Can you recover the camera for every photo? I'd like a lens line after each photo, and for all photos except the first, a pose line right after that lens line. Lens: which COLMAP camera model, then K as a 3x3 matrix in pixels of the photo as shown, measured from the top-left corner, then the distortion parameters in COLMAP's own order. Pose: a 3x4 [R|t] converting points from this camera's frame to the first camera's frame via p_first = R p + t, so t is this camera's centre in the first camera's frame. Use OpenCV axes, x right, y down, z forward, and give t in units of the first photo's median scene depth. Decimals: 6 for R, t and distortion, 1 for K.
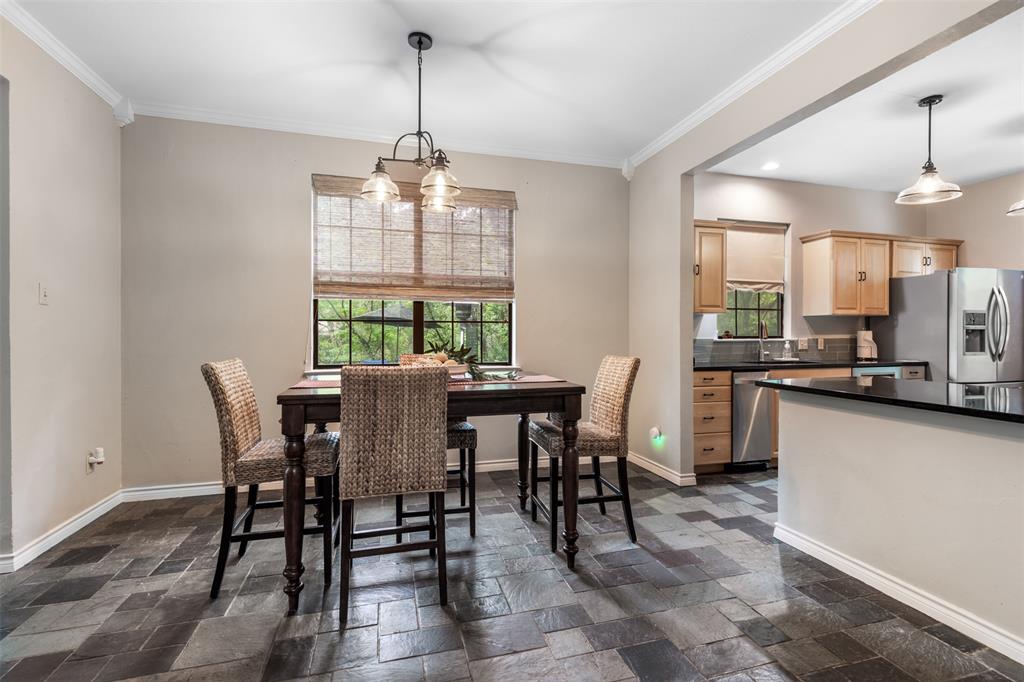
lens RADIAL K [[468.9, 0, 509.5], [0, 468.9, 337.0], [0, 0, 1]] dist [0.001978, -0.001151]
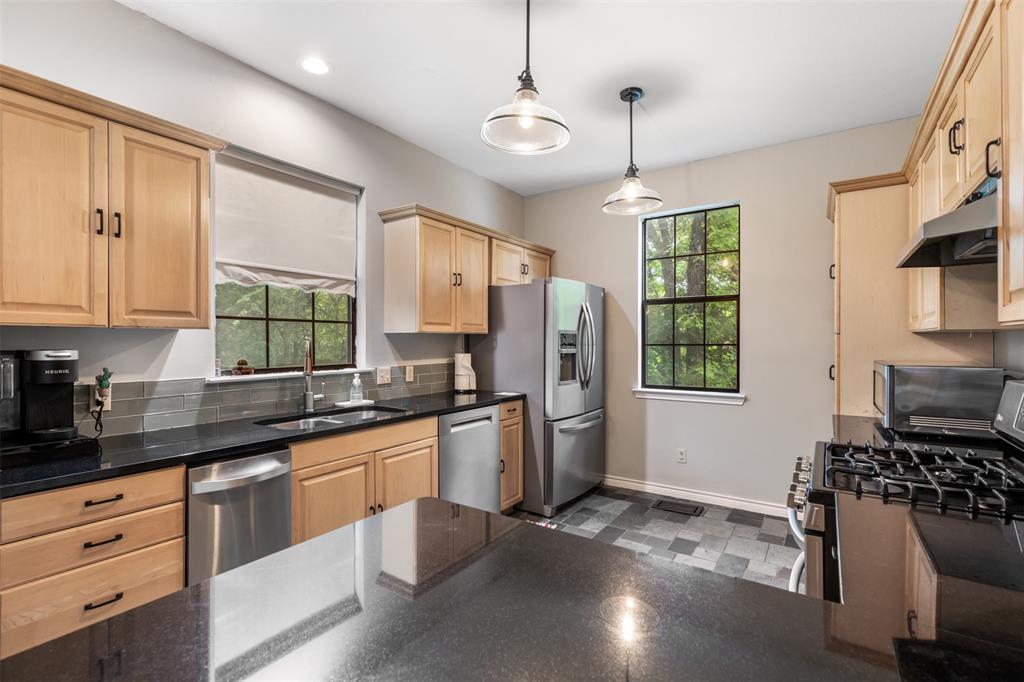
lens RADIAL K [[468.9, 0, 521.0], [0, 468.9, 343.8], [0, 0, 1]] dist [0.001978, -0.001151]
pose [[0.753129, -0.003433, 0.657864, 0.349427], [-0.000291, 0.999985, 0.005551, -0.034408], [-0.657873, -0.004372, 0.753116, 0.391446]]
